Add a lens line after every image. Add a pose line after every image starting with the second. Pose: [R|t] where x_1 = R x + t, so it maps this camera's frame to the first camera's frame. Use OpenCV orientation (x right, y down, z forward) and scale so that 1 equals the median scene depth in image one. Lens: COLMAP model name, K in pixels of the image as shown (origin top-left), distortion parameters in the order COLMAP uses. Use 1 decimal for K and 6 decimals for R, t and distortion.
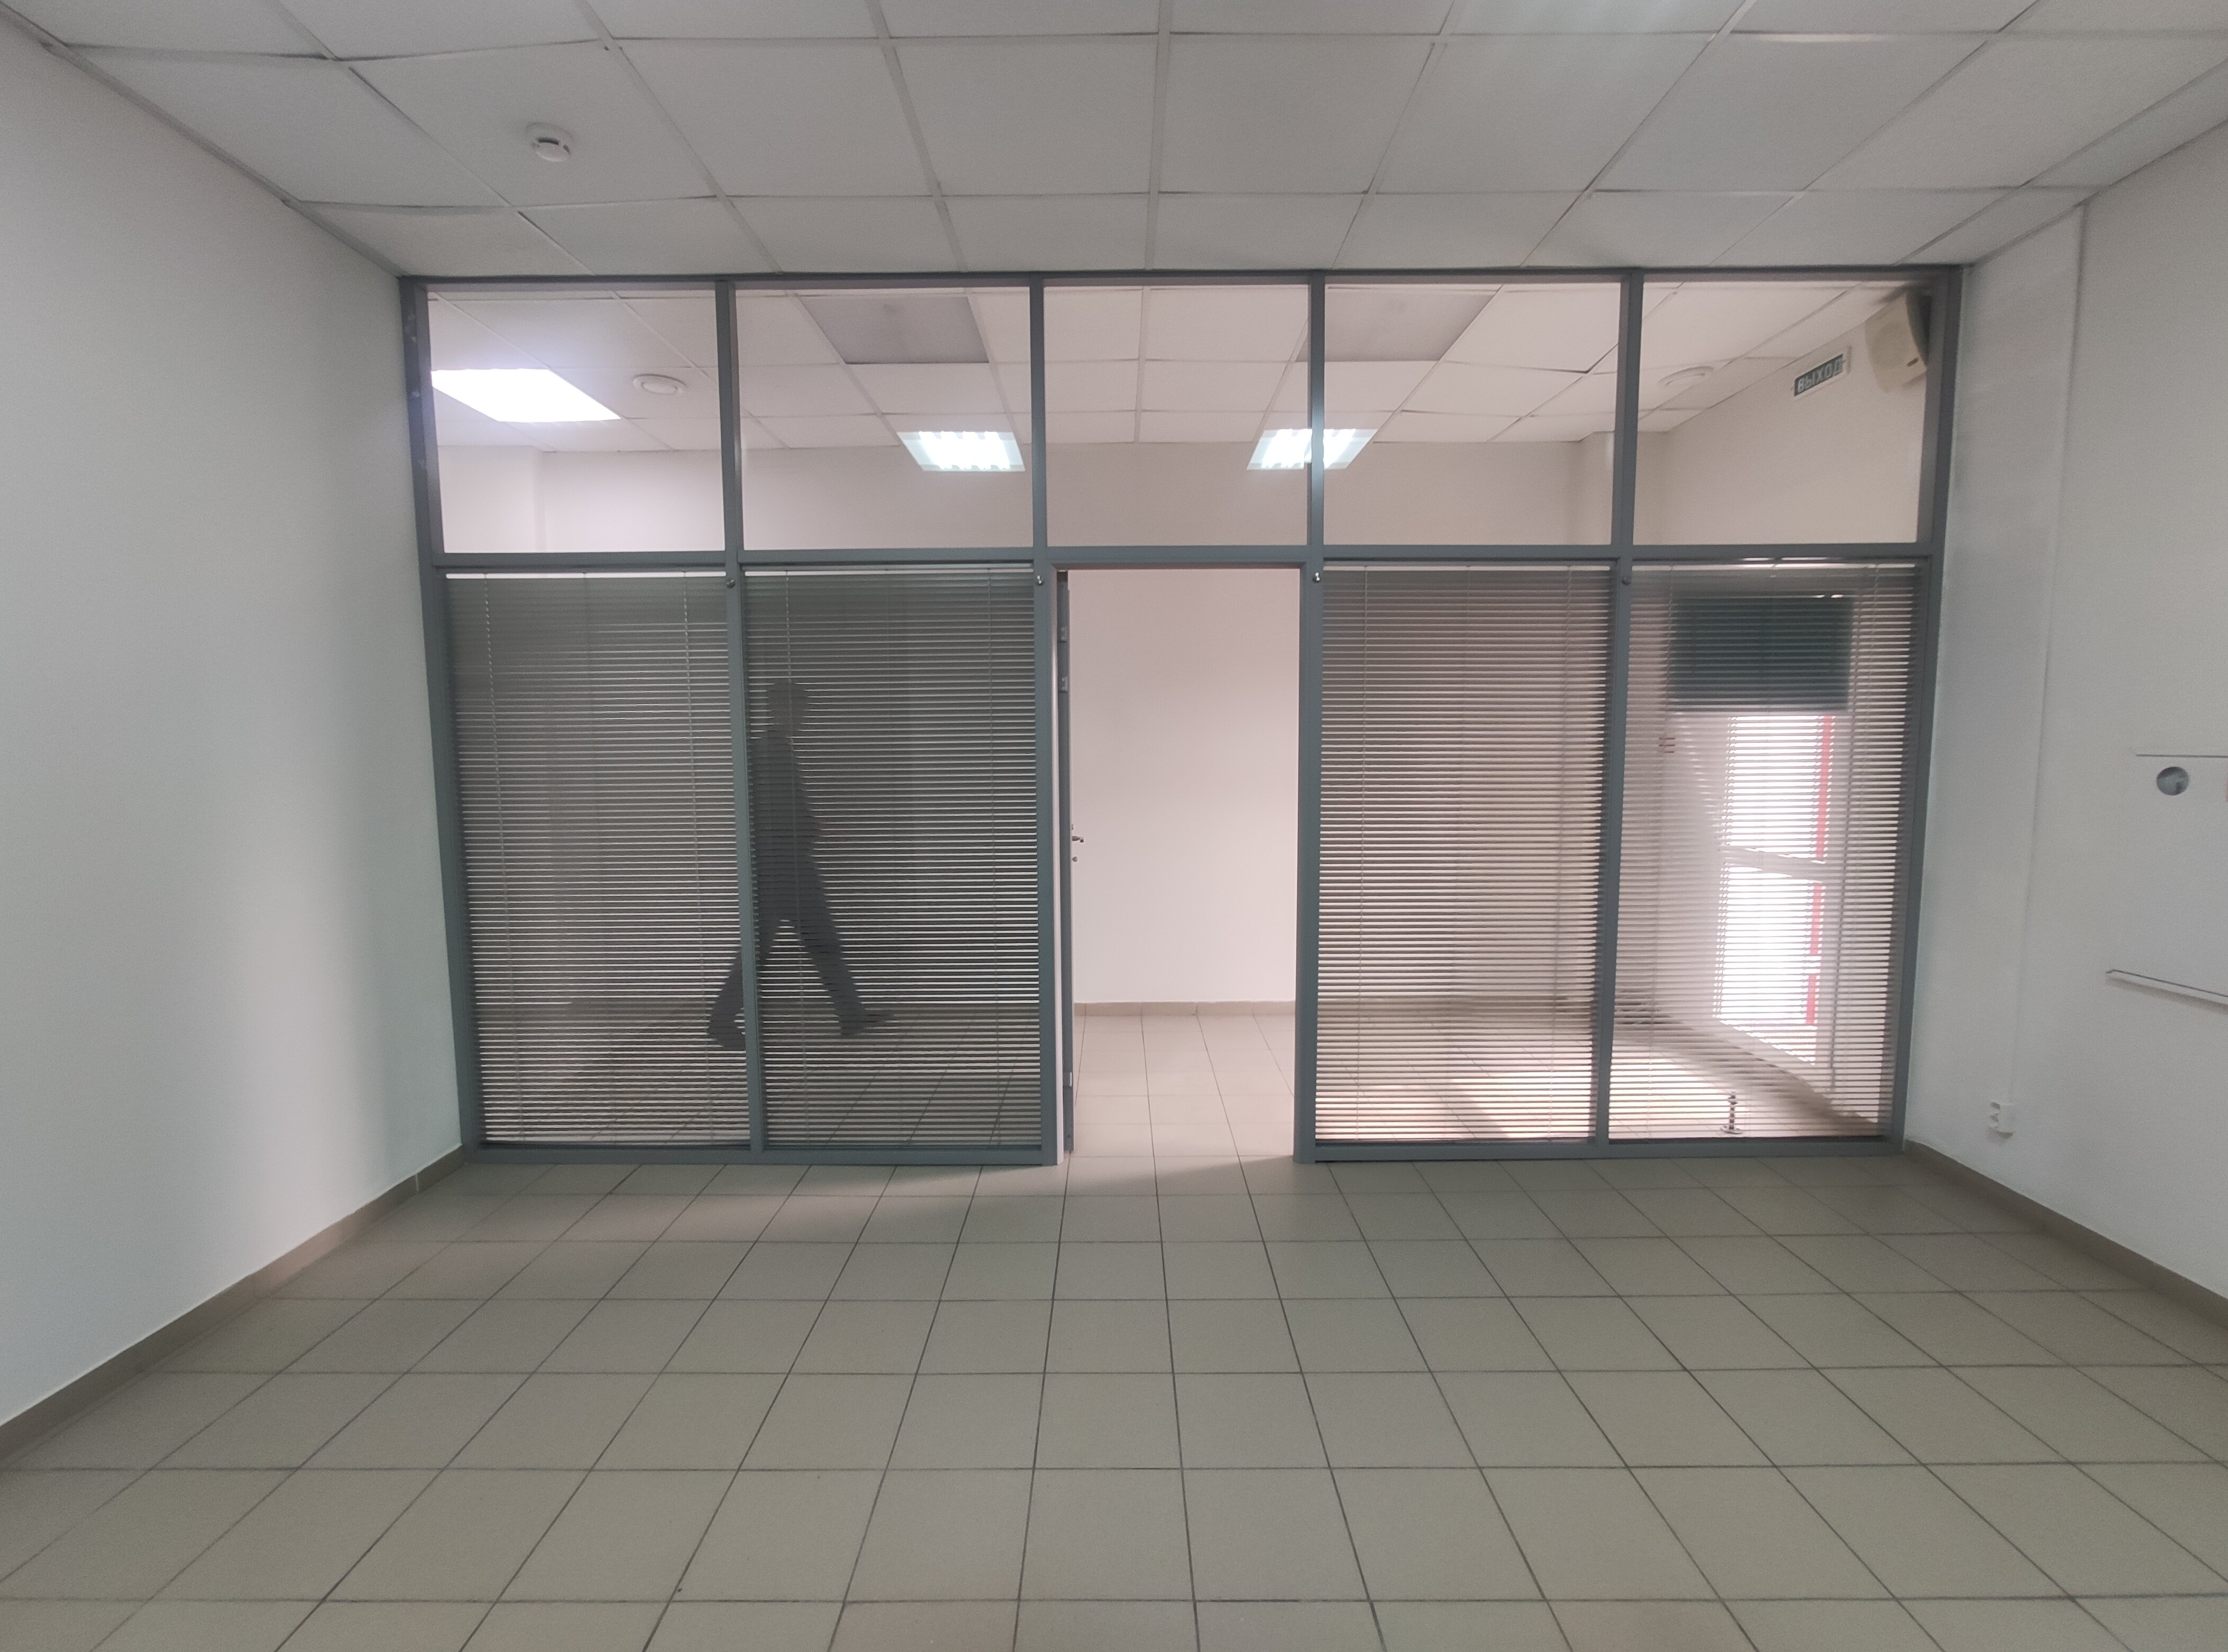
lens RADIAL K [[932.8, 0, 1114.0], [0, 932.8, 826.0], [0, 0, 1]] dist [-0.000980, -0.000556]
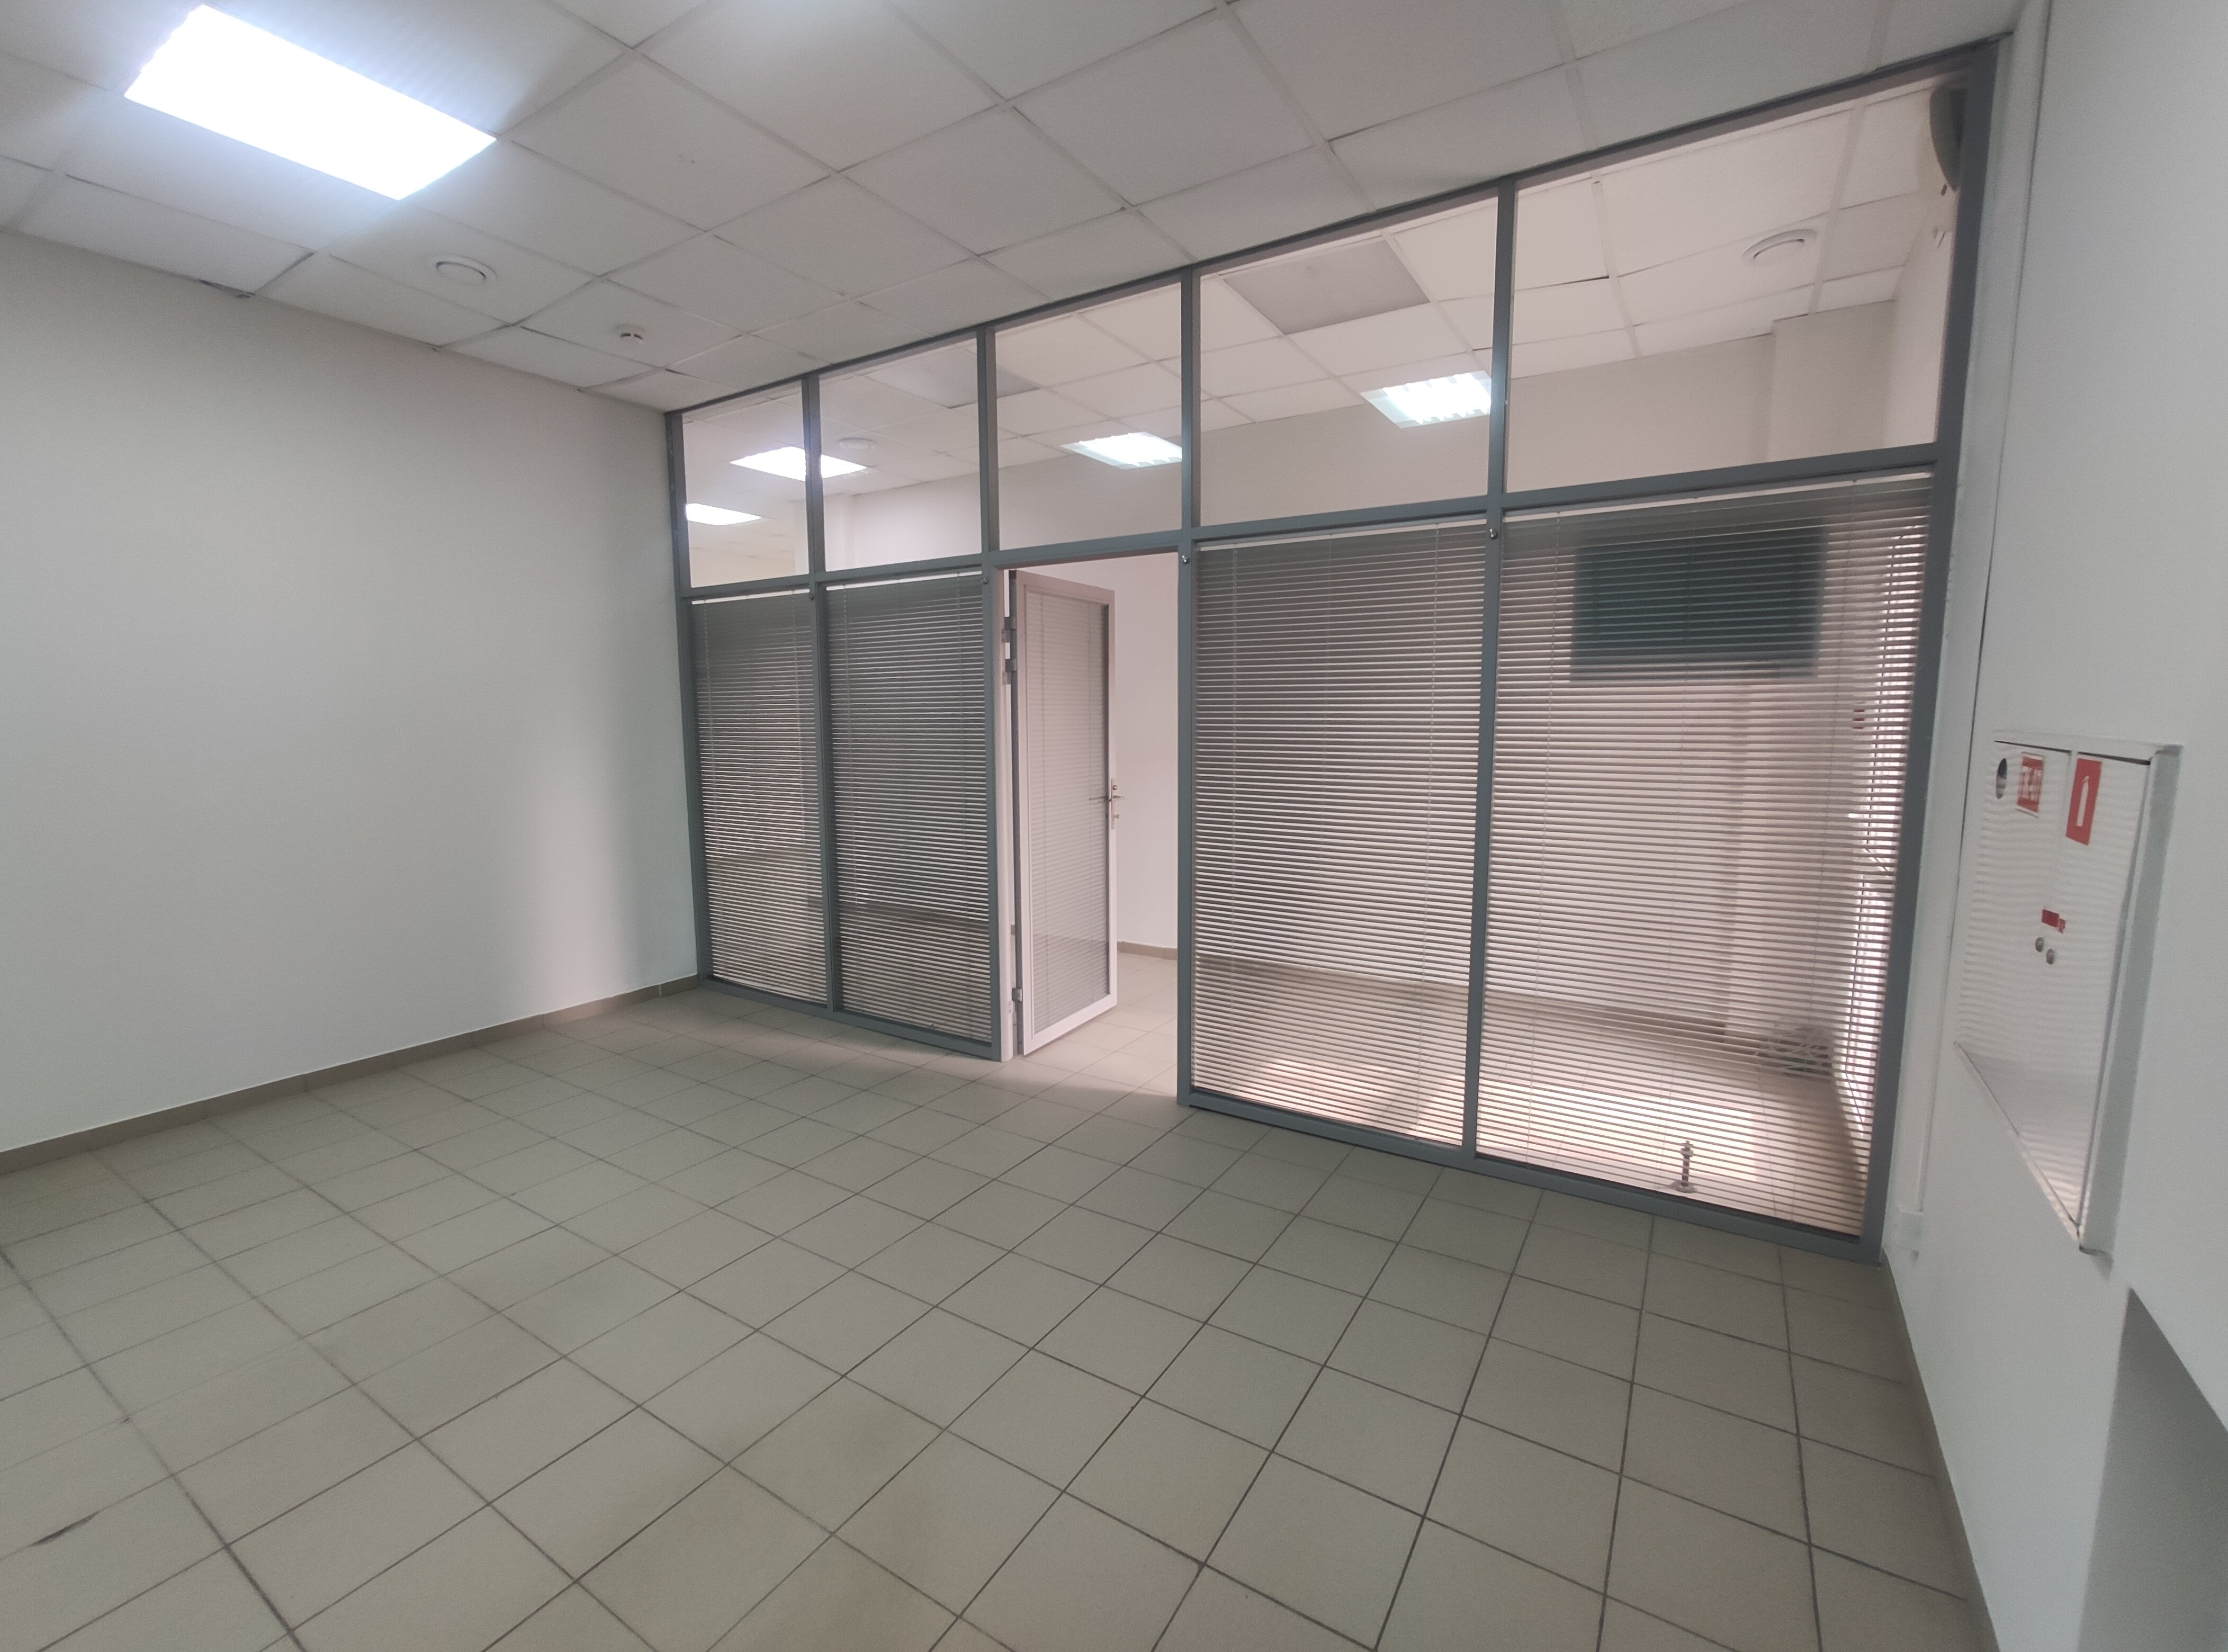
lens RADIAL K [[966.5, 0, 1114.0], [0, 966.5, 826.0], [0, 0, 1]] dist [0.002226, 0.000533]
pose [[0.846742, 0.065335, -0.527977, 0.713986], [-0.050308, 0.997816, 0.042795, -0.004798], [0.529620, -0.009675, 0.848180, 0.013983]]
